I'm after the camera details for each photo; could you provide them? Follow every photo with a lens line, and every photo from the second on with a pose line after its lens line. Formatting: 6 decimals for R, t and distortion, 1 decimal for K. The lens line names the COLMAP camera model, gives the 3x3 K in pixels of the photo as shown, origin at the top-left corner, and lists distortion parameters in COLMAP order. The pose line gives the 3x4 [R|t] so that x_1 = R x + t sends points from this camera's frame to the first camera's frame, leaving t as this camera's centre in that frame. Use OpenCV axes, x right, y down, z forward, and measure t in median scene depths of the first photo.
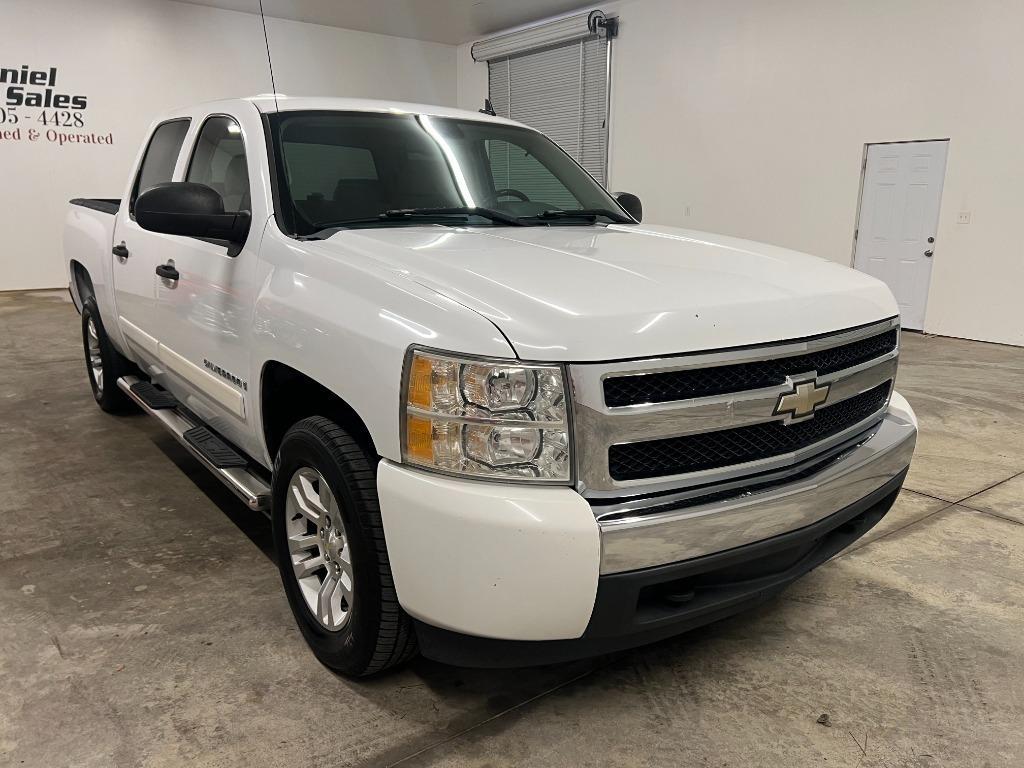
lens RADIAL K [[781.2, 0, 508.5], [0, 781.2, 386.2], [0, 0, 1]] dist [0.065213, -0.075243]
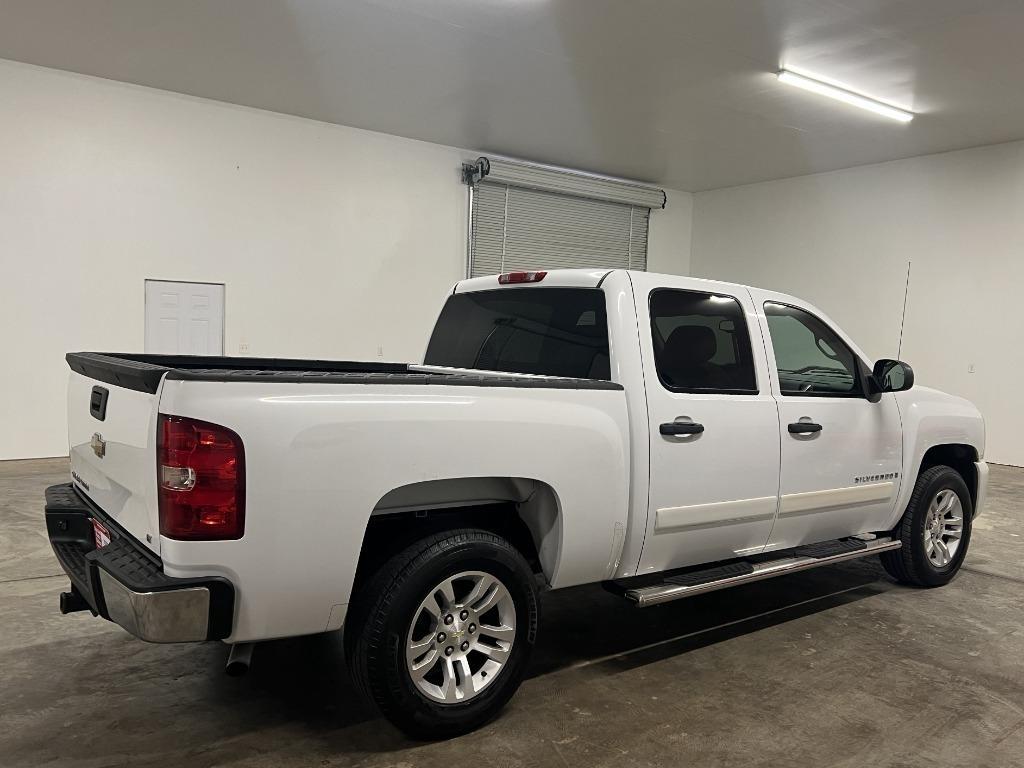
lens RADIAL K [[831.0, 0, 512.0], [0, 831.0, 384.0], [0, 0, 1]] dist [0.068621, -0.082297]
pose [[-0.010933, -0.067701, 0.997646, -2.076114], [0.199791, 0.977440, 0.068520, -0.472876], [-0.979777, 0.200070, 0.002840, 1.731426]]
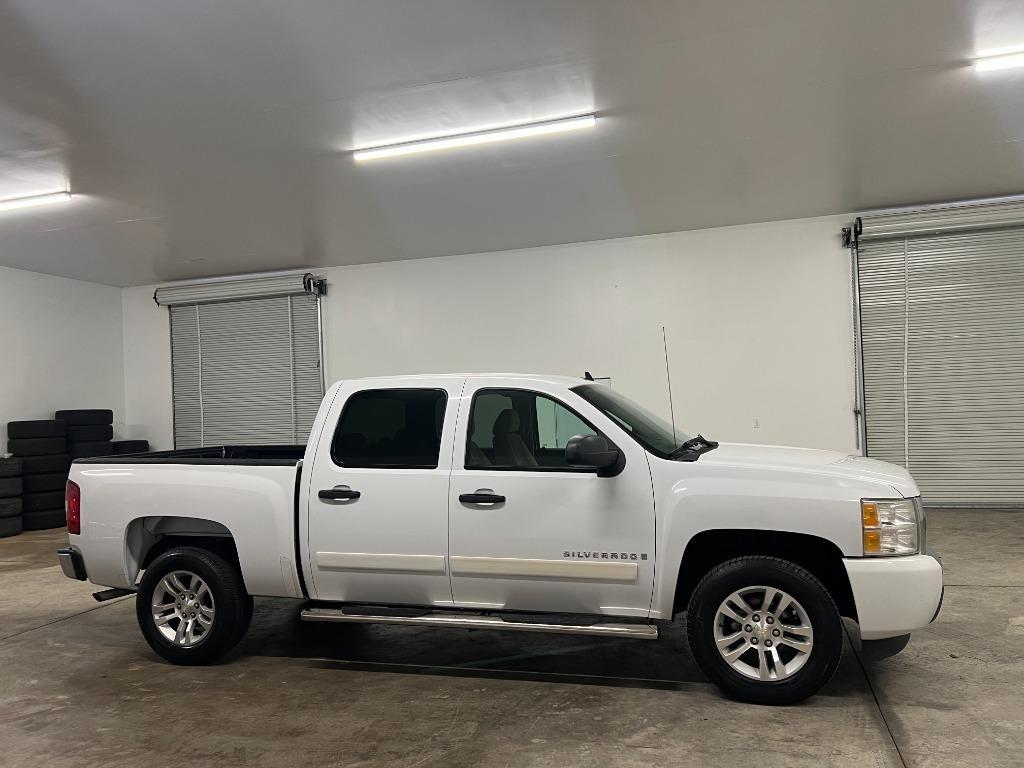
lens RADIAL K [[783.7, 0, 504.0], [0, 783.7, 384.5], [0, 0, 1]] dist [0.066002, -0.075918]
pose [[0.804721, -0.022042, 0.593244, -1.462122], [0.182044, 0.960328, -0.211257, -0.048519], [-0.565053, 0.277999, 0.776809, -0.165533]]
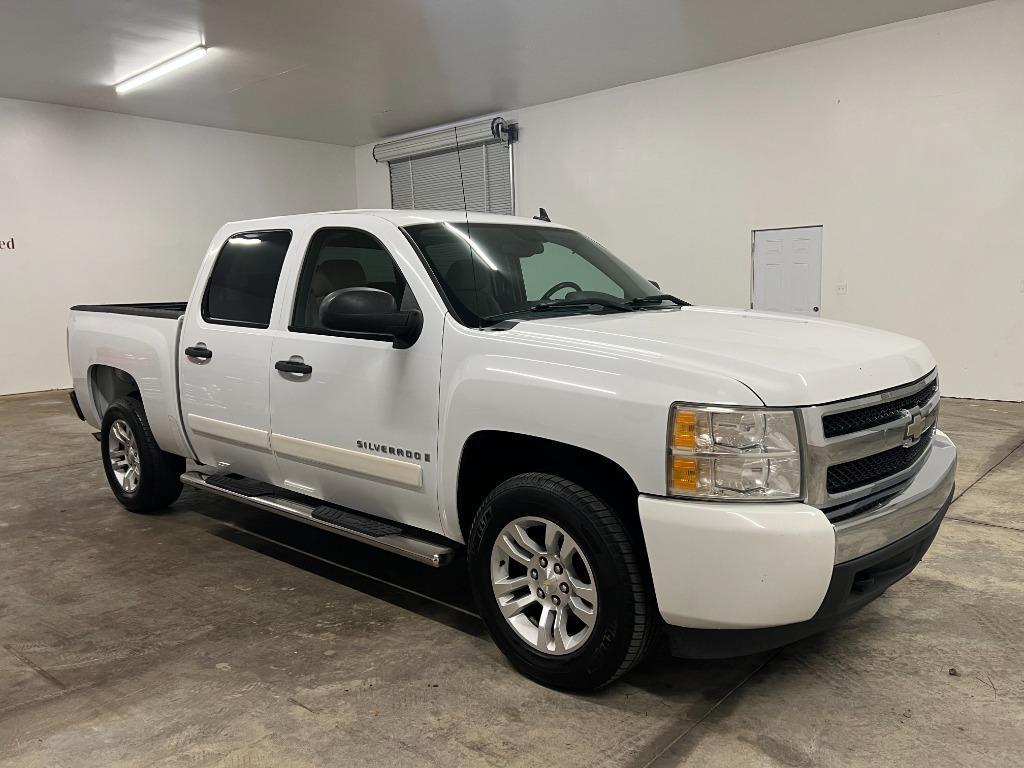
lens RADIAL K [[781.2, 0, 508.5], [0, 781.2, 386.2], [0, 0, 1]] dist [0.065213, -0.075243]
pose [[0.980791, -0.062198, 0.184881, -0.413285], [0.081094, 0.992028, -0.096463, 0.015525], [-0.177408, 0.109602, 0.978015, -0.154234]]
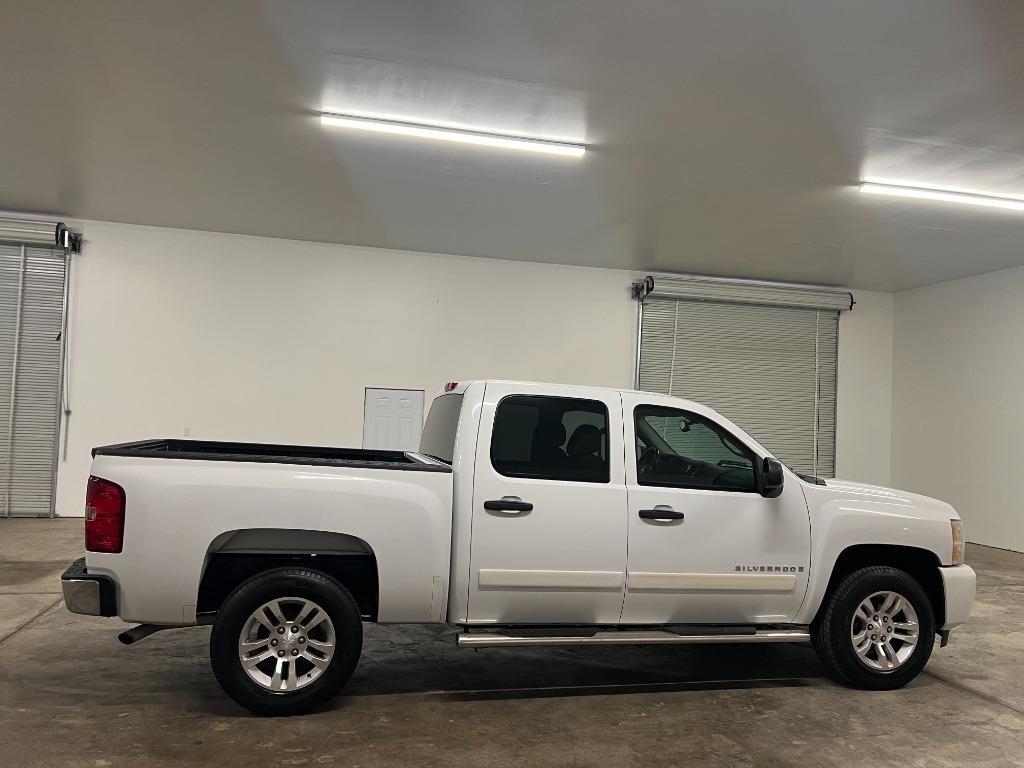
lens RADIAL K [[781.2, 0, 508.5], [0, 781.2, 386.2], [0, 0, 1]] dist [0.065213, -0.075243]
pose [[0.391364, 0.047824, 0.918992, -2.207978], [0.176173, 0.976284, -0.125830, -0.290445], [-0.903215, 0.211147, 0.373657, 0.825937]]
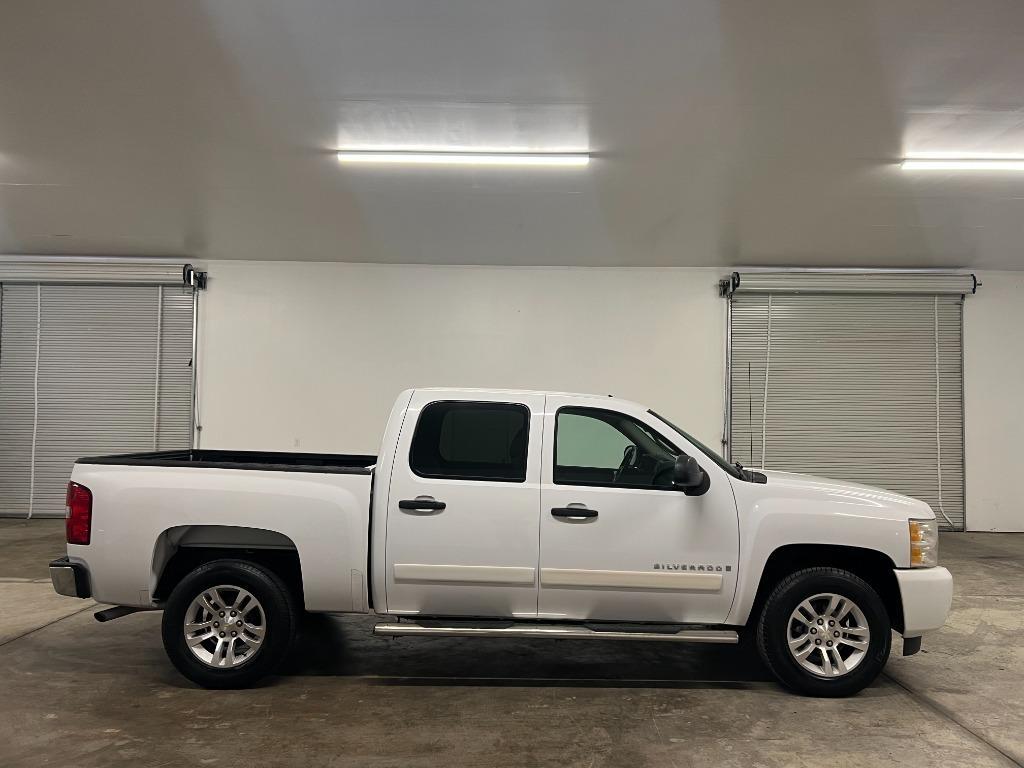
lens RADIAL K [[781.7, 0, 516.0], [0, 781.7, 380.3], [0, 0, 1]] dist [0.061327, -0.066155]
pose [[0.593965, 0.042358, 0.803375, -1.997002], [0.177845, 0.966993, -0.182472, -0.165826], [-0.784587, 0.251258, 0.566827, 0.266204]]
